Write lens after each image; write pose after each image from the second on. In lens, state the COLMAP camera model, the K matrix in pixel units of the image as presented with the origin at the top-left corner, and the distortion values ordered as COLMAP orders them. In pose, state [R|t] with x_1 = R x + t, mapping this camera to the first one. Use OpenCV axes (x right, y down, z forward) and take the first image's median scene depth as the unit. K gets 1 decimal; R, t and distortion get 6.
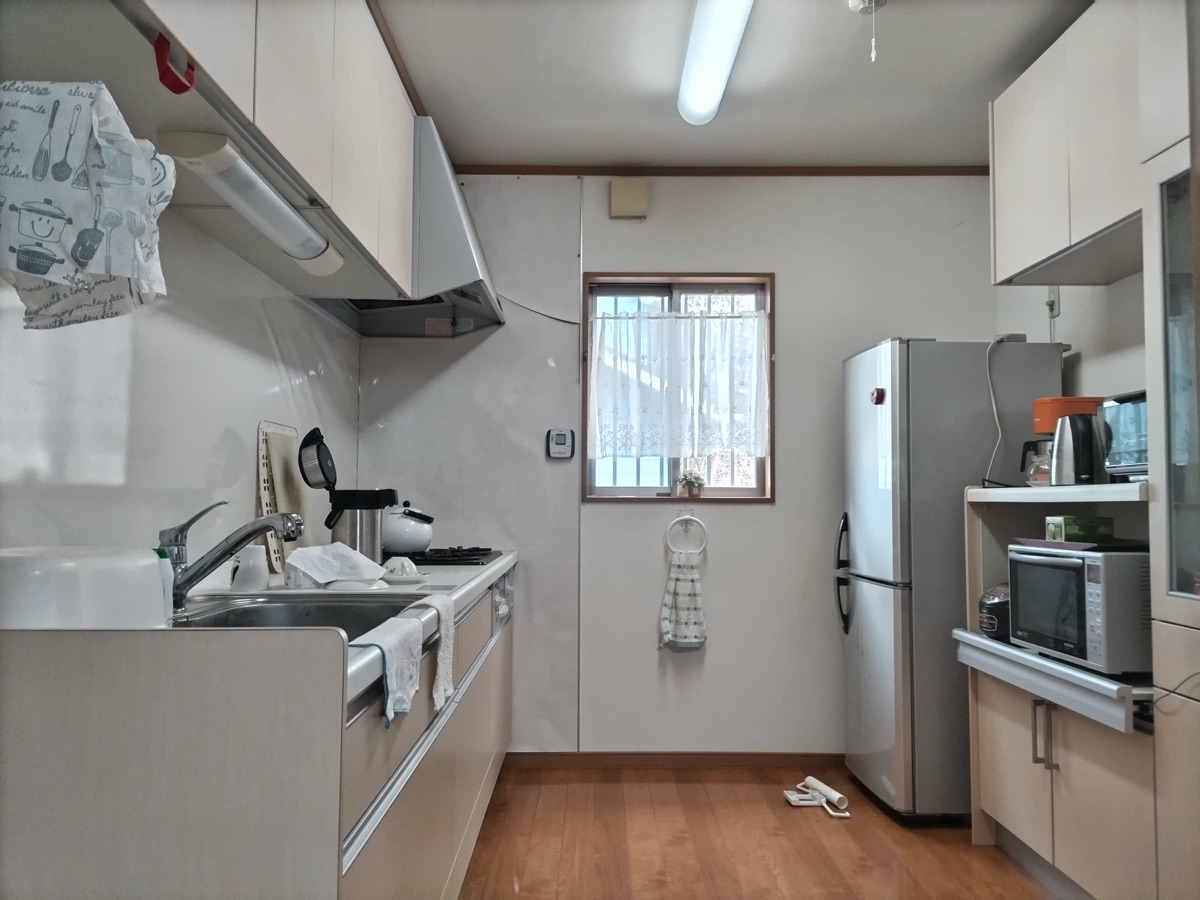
lens RADIAL K [[895.4, 0, 606.0], [0, 895.4, 447.4], [0, 0, 1]] dist [0.047442, -0.037358]
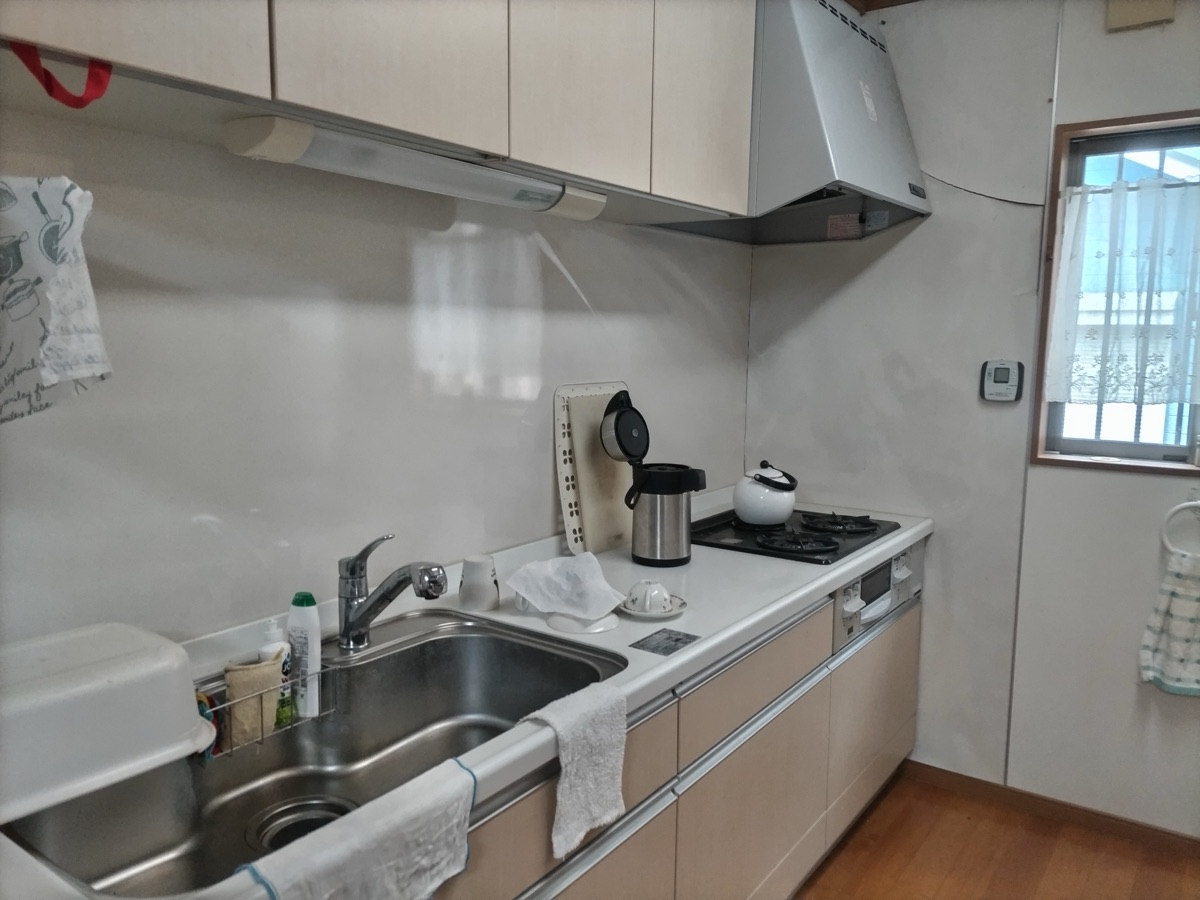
lens RADIAL K [[895.4, 0, 604.0], [0, 895.4, 450.0], [0, 0, 1]] dist [0.047442, -0.037358]
pose [[0.803057, 0.082107, -0.590218, 0.127997], [0.026458, 0.984573, 0.172965, -0.085330], [0.595314, -0.154516, 0.788496, 0.231801]]
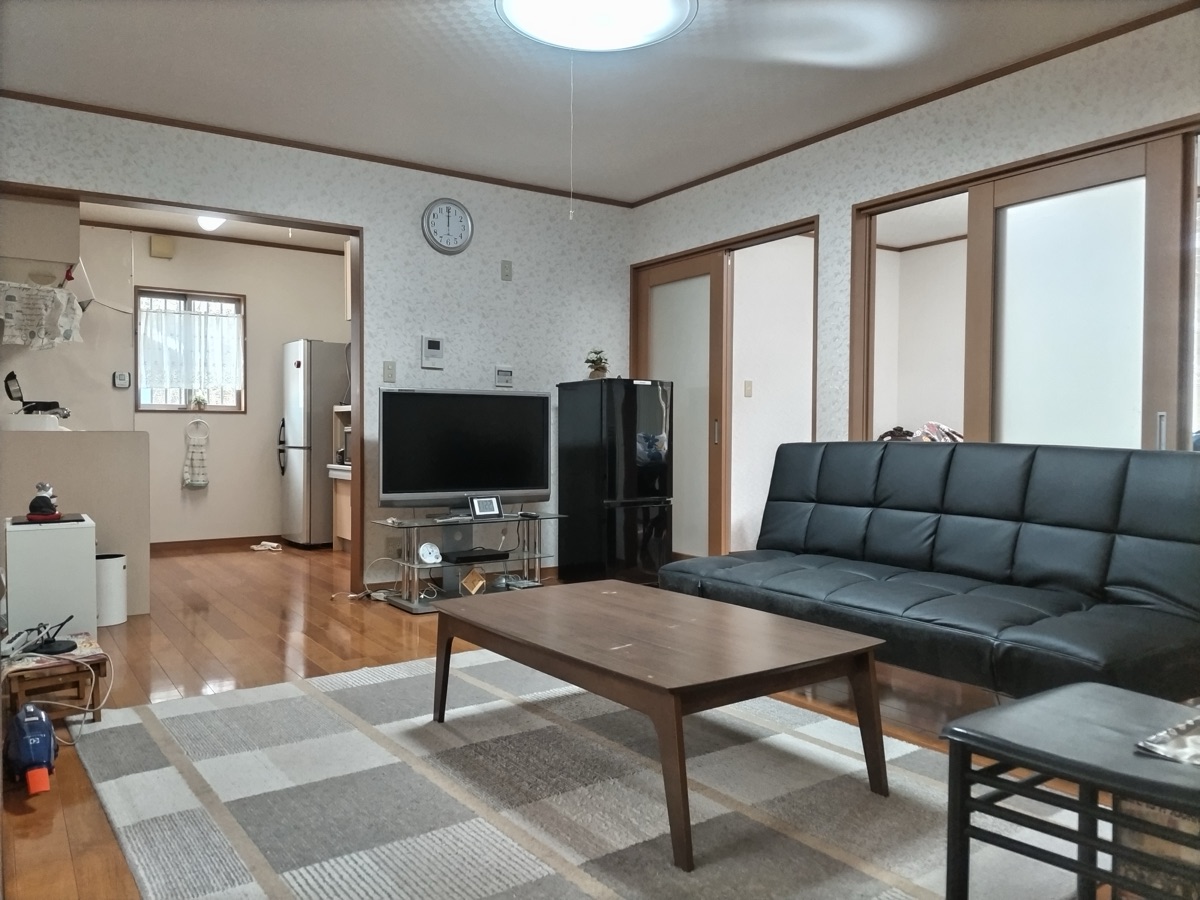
lens RADIAL K [[895.4, 0, 607.5], [0, 895.4, 447.9], [0, 0, 1]] dist [0.047442, -0.037358]
pose [[0.833084, -0.011845, 0.553019, -0.252245], [-0.030672, 0.997243, 0.067565, -0.021234], [-0.552295, -0.073249, 0.830424, -1.111000]]
